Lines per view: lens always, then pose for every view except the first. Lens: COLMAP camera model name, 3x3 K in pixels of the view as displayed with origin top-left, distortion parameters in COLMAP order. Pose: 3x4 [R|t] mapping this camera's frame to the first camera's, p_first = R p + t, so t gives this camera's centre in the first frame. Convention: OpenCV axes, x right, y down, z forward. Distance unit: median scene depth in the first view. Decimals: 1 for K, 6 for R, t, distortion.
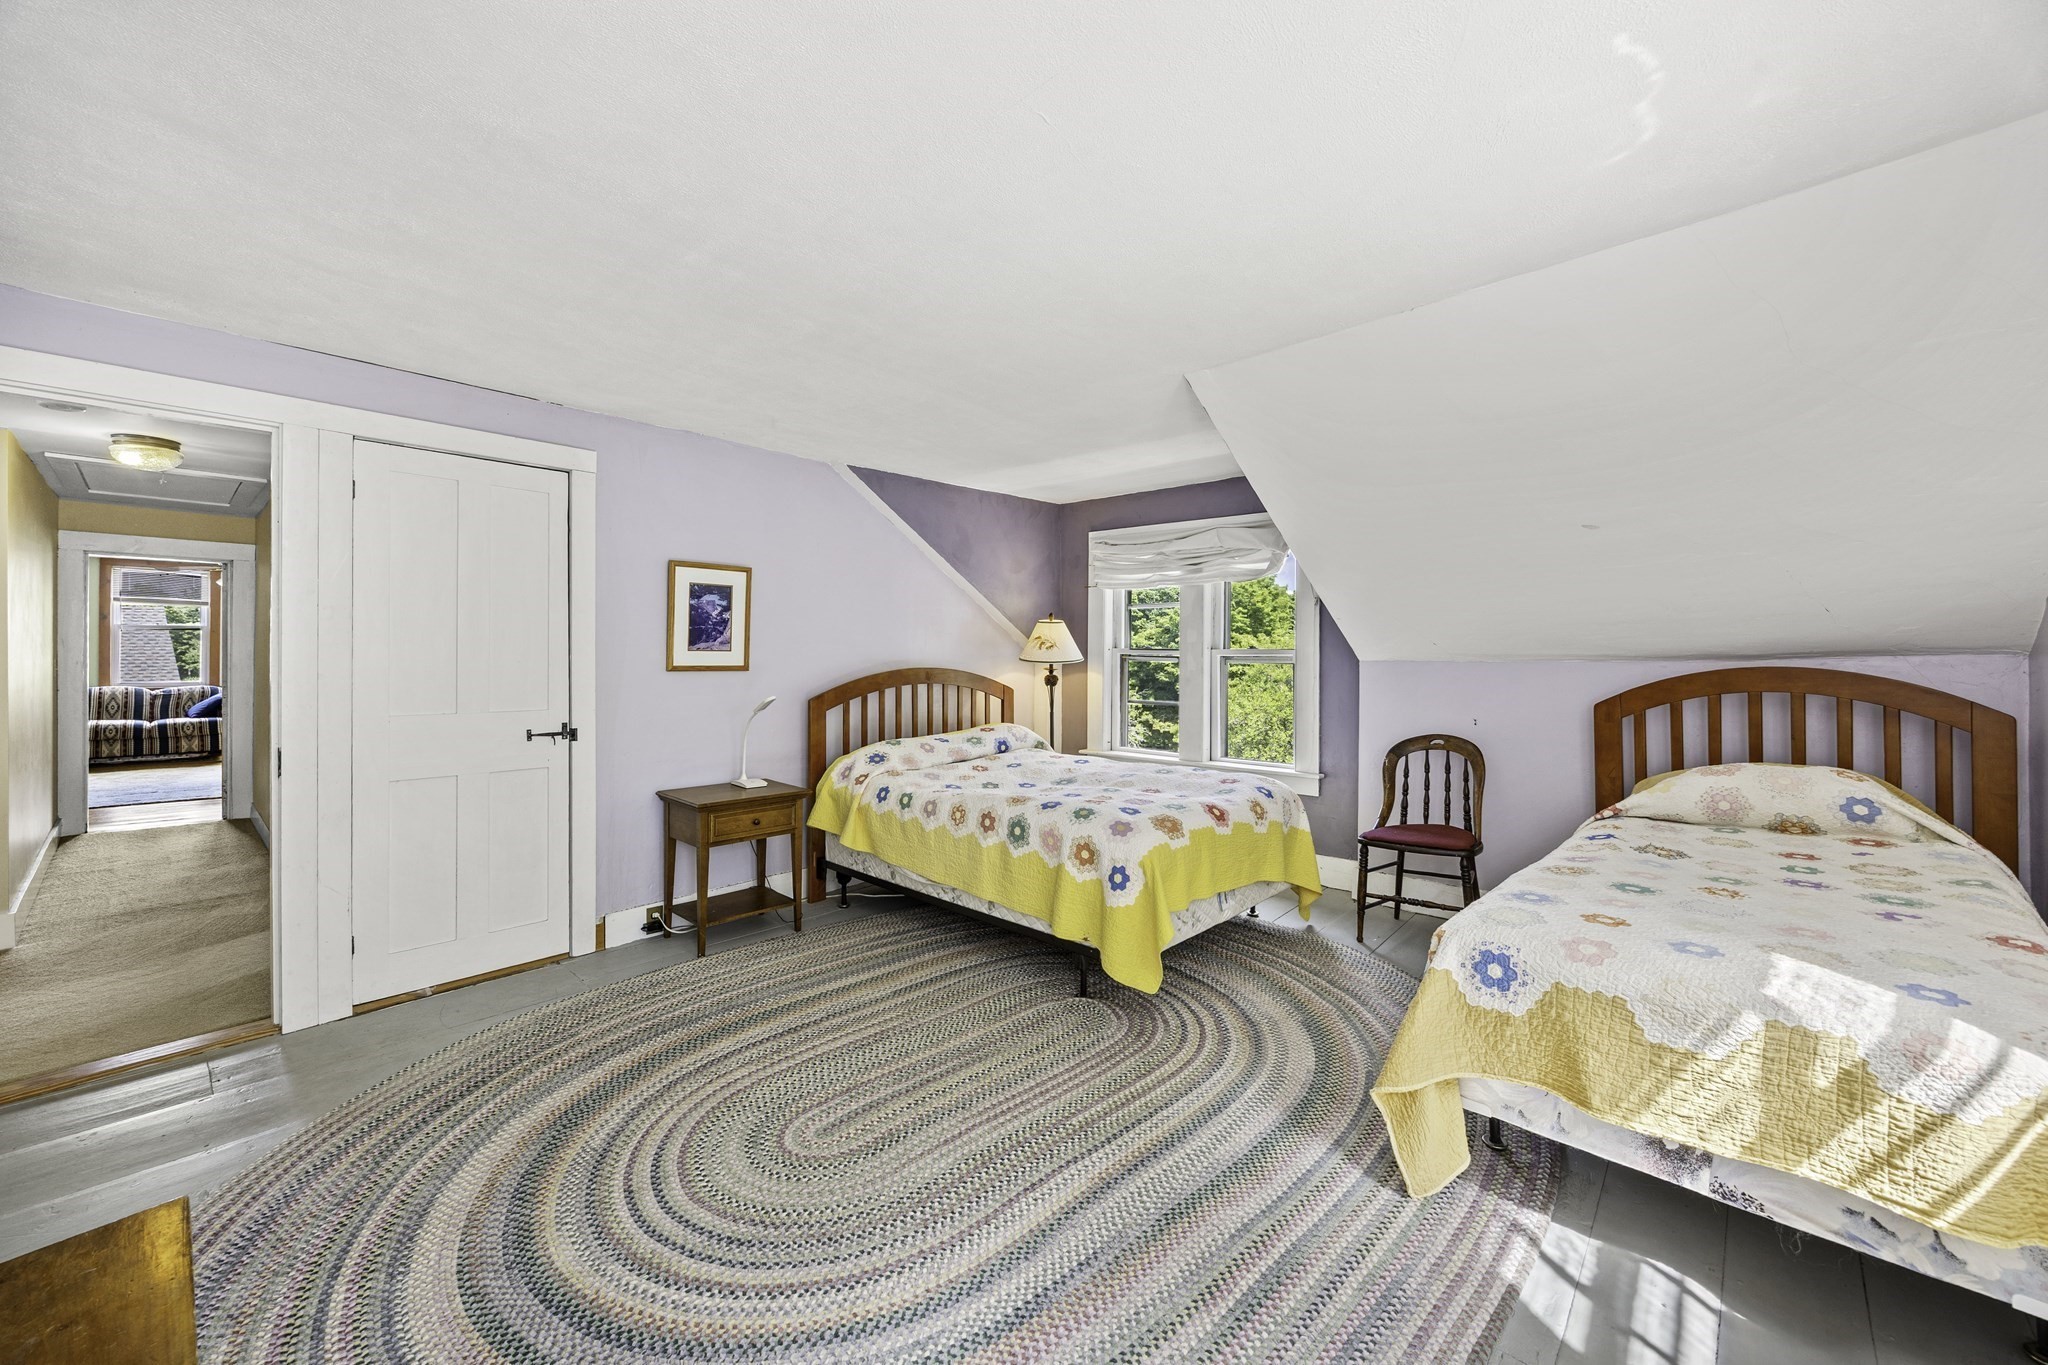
lens RADIAL K [[796.4, 0, 1023.9], [0, 796.4, 671.8], [0, 0, 1]] dist [-0.003023, -0.000351]
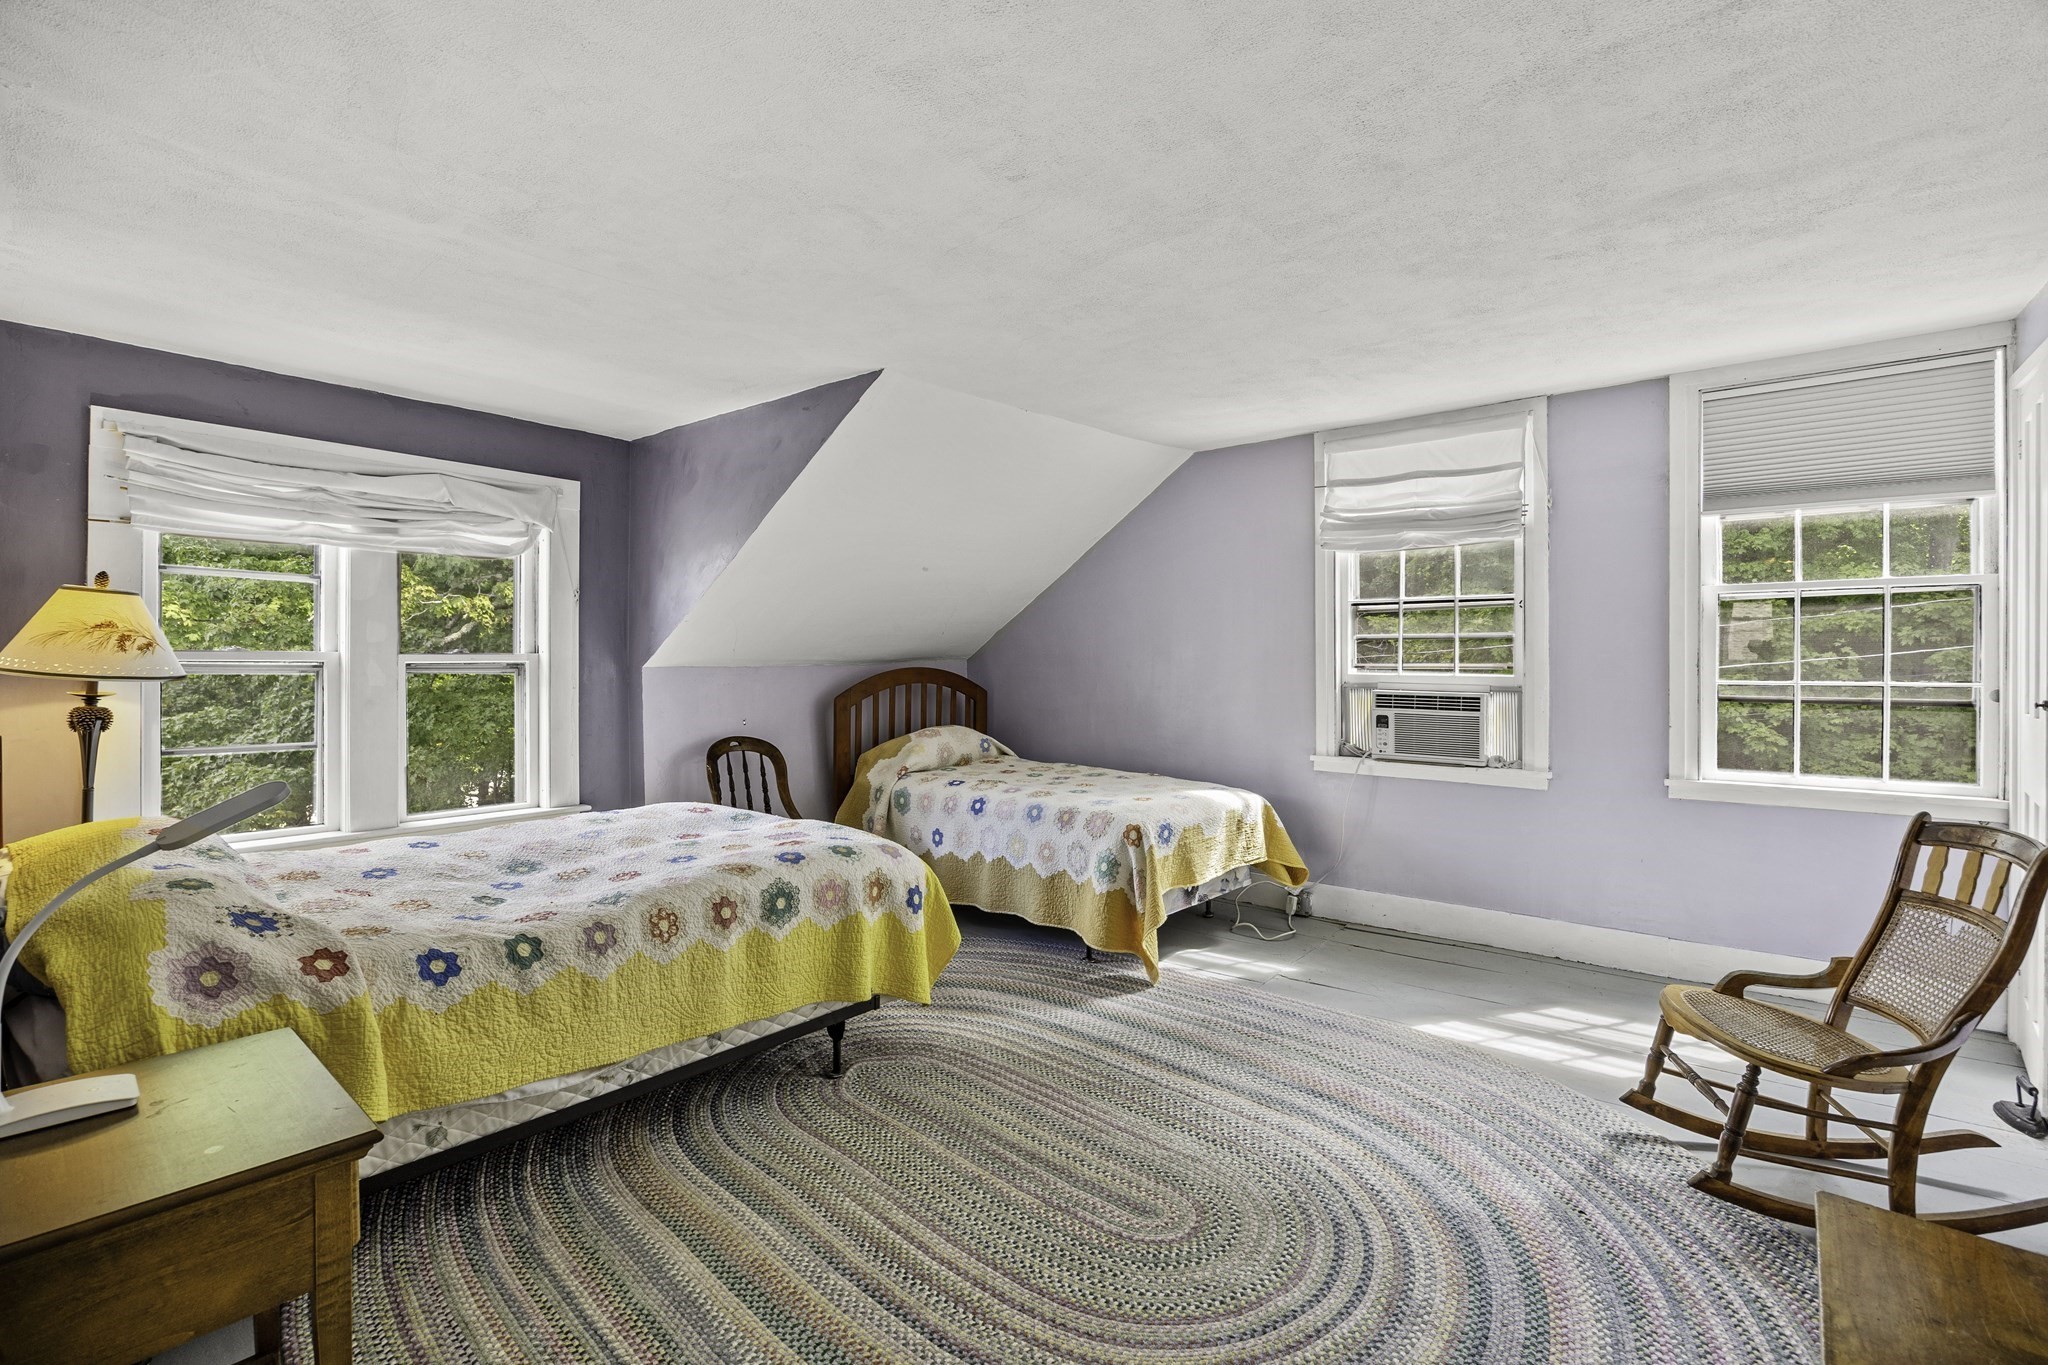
lens RADIAL K [[922.1, 0, 1024.0], [0, 922.1, 682.5], [0, 0, 1]] dist [-0.002410, 0.000004]
pose [[-0.047277, -0.025286, 0.998562, -0.884368], [0.024063, 0.999361, 0.026445, -0.019202], [-0.998592, 0.025278, -0.046638, 0.840255]]
